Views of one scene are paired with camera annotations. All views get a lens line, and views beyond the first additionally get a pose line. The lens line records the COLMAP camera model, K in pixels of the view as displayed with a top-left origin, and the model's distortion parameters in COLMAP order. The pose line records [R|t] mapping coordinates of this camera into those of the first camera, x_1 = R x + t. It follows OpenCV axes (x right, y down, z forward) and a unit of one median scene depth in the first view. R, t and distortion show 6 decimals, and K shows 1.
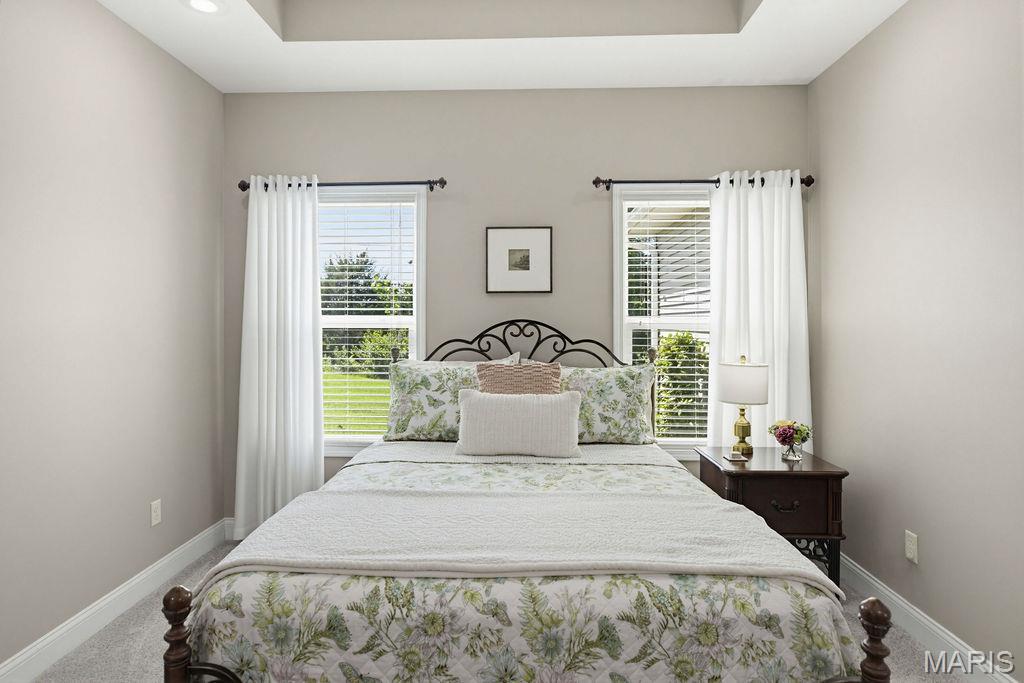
lens RADIAL K [[579.2, 0, 512.0], [0, 579.2, 337.3], [0, 0, 1]] dist [-0.001049, 0.000899]
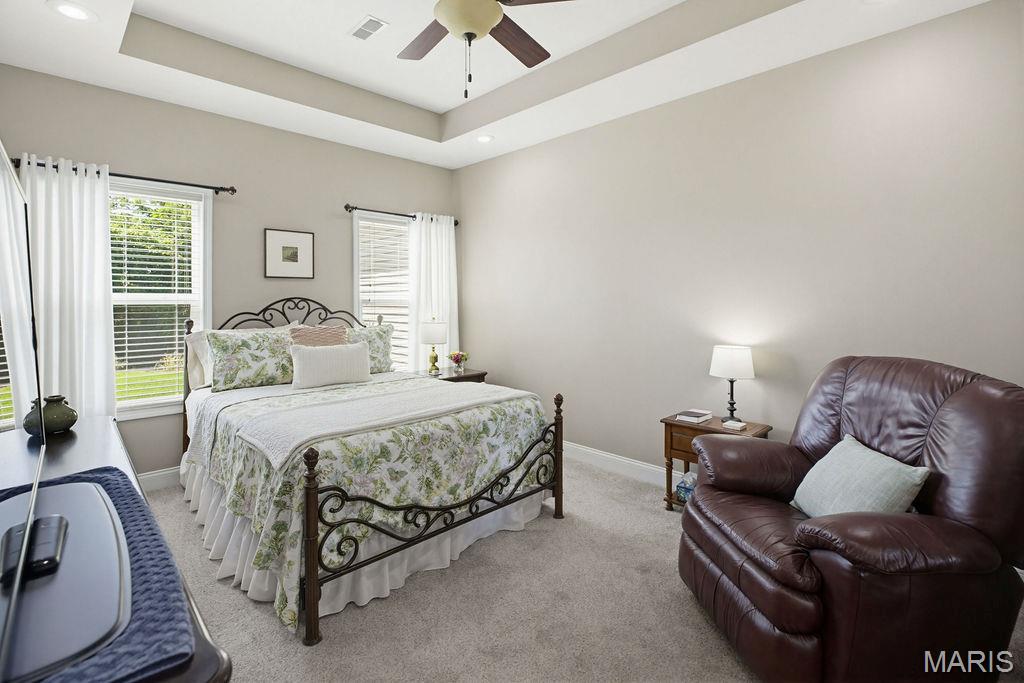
lens RADIAL K [[468.2, 0, 508.6], [0, 468.2, 327.8], [0, 0, 1]] dist [-0.003811, 0.000623]
pose [[0.692406, -0.044792, 0.720116, -0.457089], [0.020940, 0.998898, 0.041998, 0.006693], [-0.721204, -0.014001, 0.692581, -0.165351]]
